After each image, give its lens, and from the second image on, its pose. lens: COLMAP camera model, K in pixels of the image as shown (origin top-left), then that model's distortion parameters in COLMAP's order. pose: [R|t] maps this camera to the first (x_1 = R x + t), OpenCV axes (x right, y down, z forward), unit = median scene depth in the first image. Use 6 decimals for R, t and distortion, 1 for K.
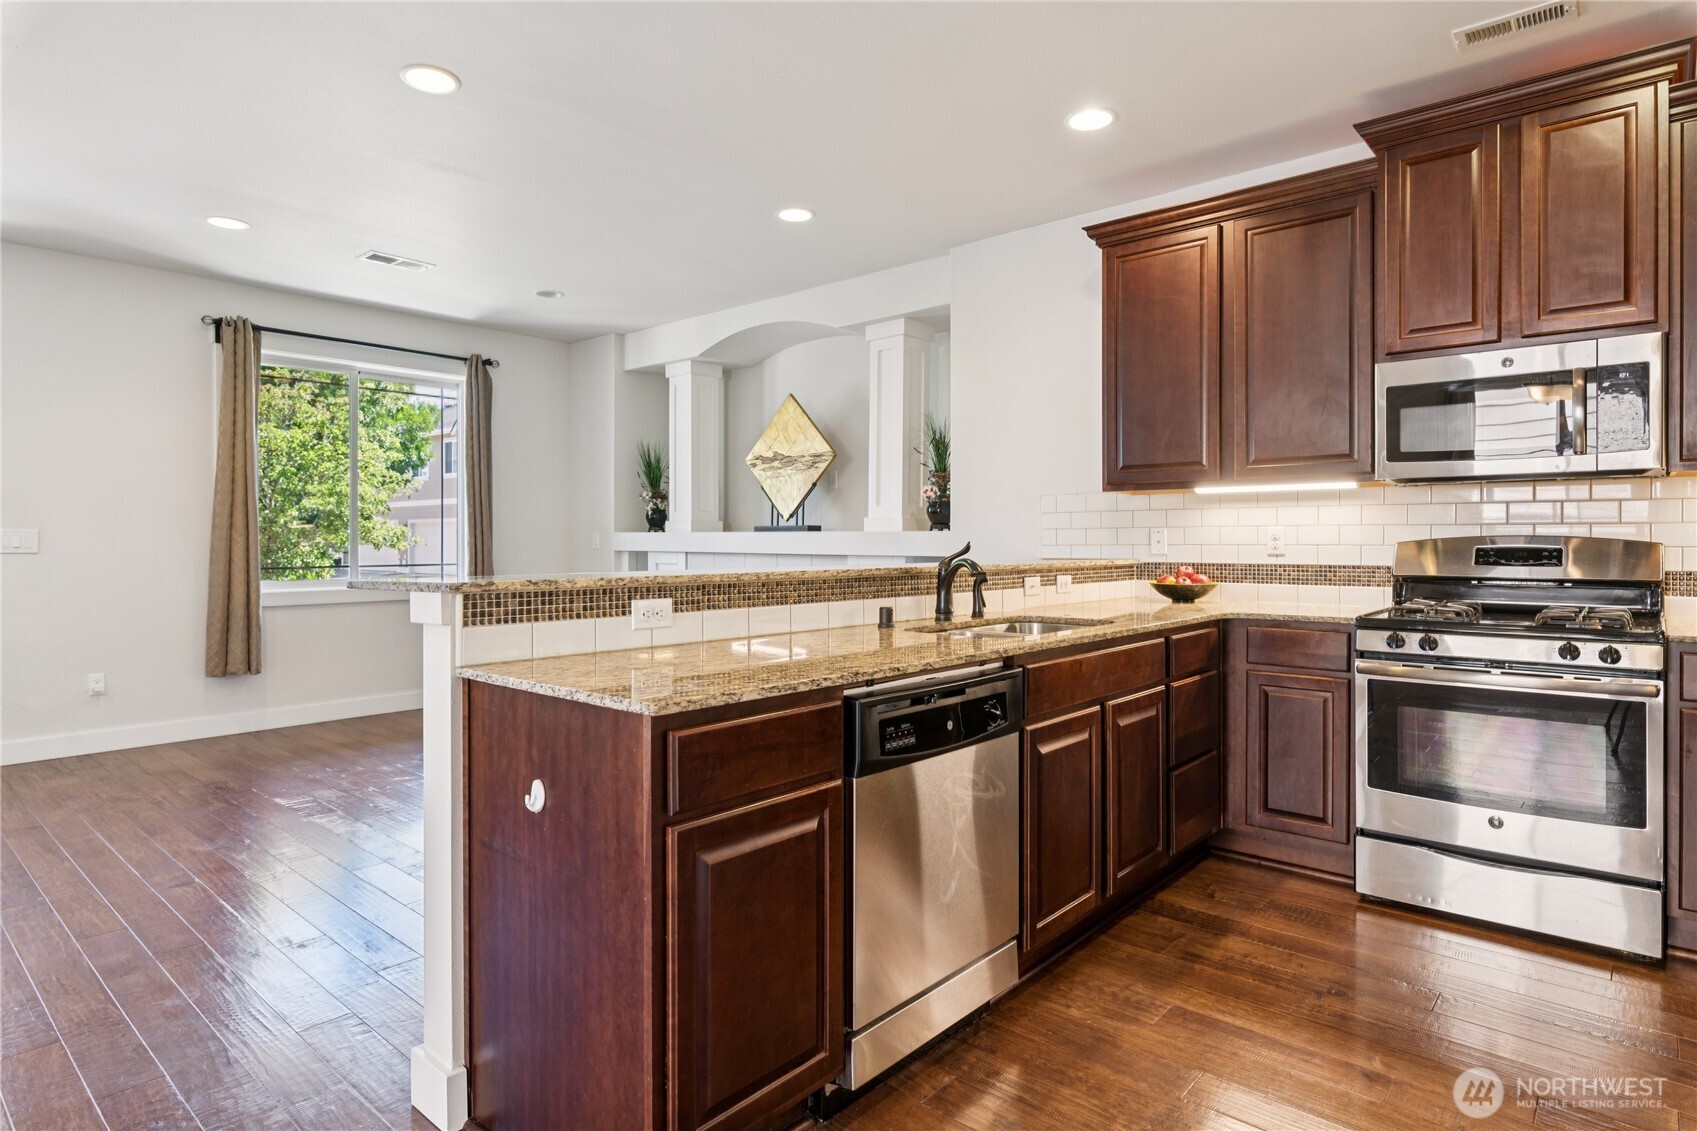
lens RADIAL K [[914.2, 0, 851.7], [0, 914.2, 542.6], [0, 0, 1]] dist [-0.001063, -0.000930]
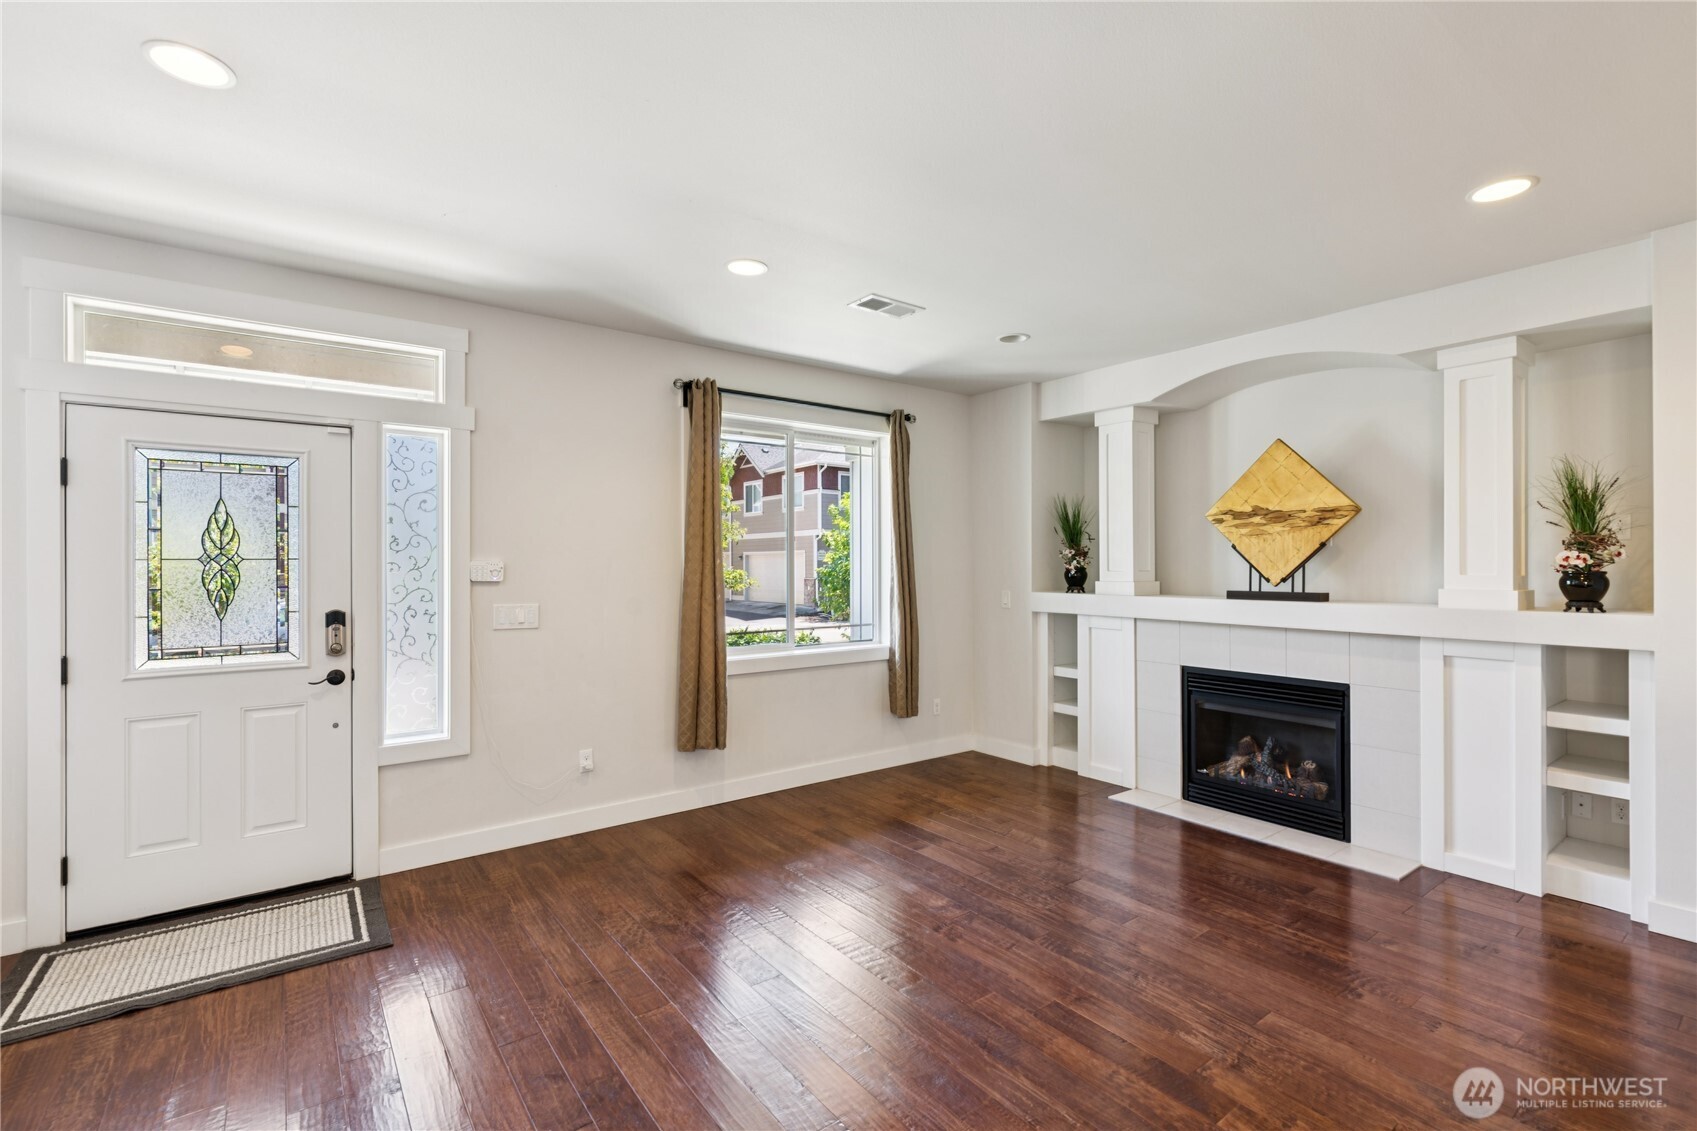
lens RADIAL K [[752.5, 0, 854.8], [0, 752.5, 562.1], [0, 0, 1]] dist [0.005104, -0.000995]
pose [[0.980383, -0.002597, -0.197087, -0.372678], [0.001600, 0.999985, -0.005218, -0.050221], [0.197098, 0.004800, 0.980372, 0.258126]]
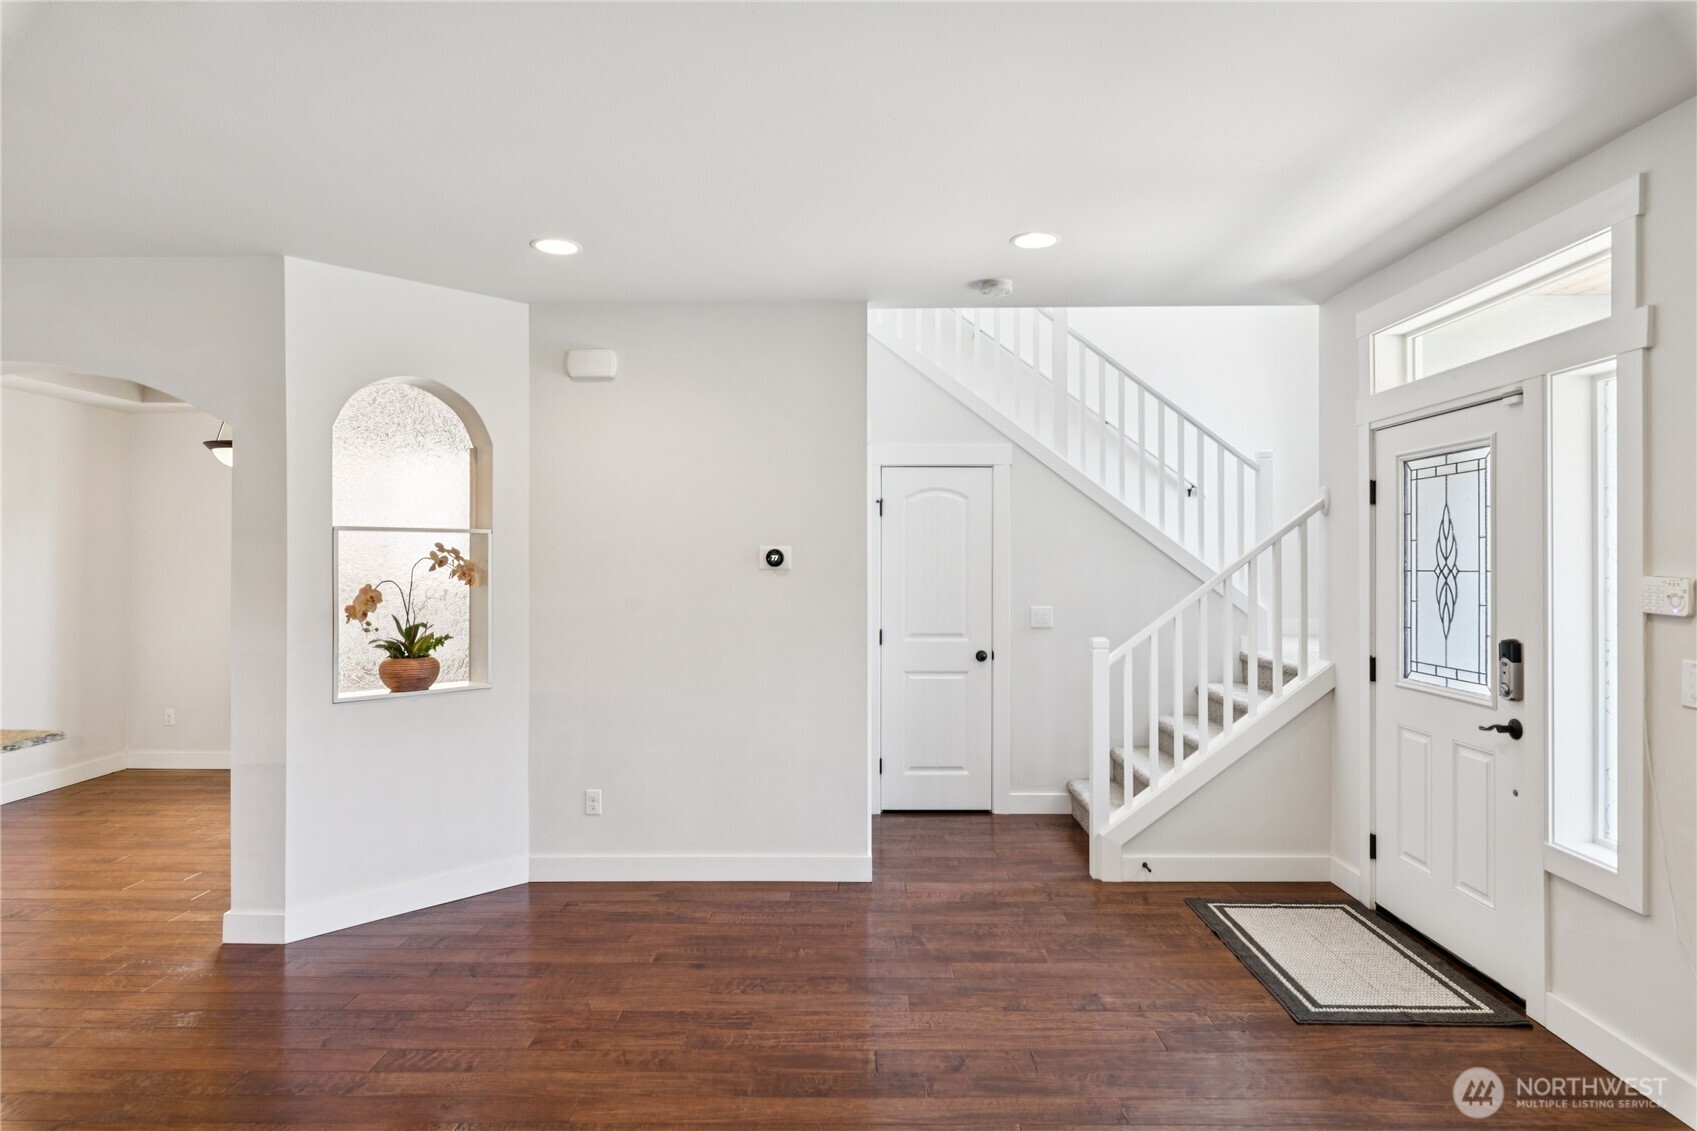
lens RADIAL K [[914.2, 0, 847.4], [0, 914.2, 561.9], [0, 0, 1]] dist [-0.001063, -0.000930]
pose [[-0.758909, -0.002737, -0.651191, -0.223391], [-0.006137, 0.999977, 0.002949, -0.062781], [0.651168, 0.006234, -0.758908, 0.995319]]
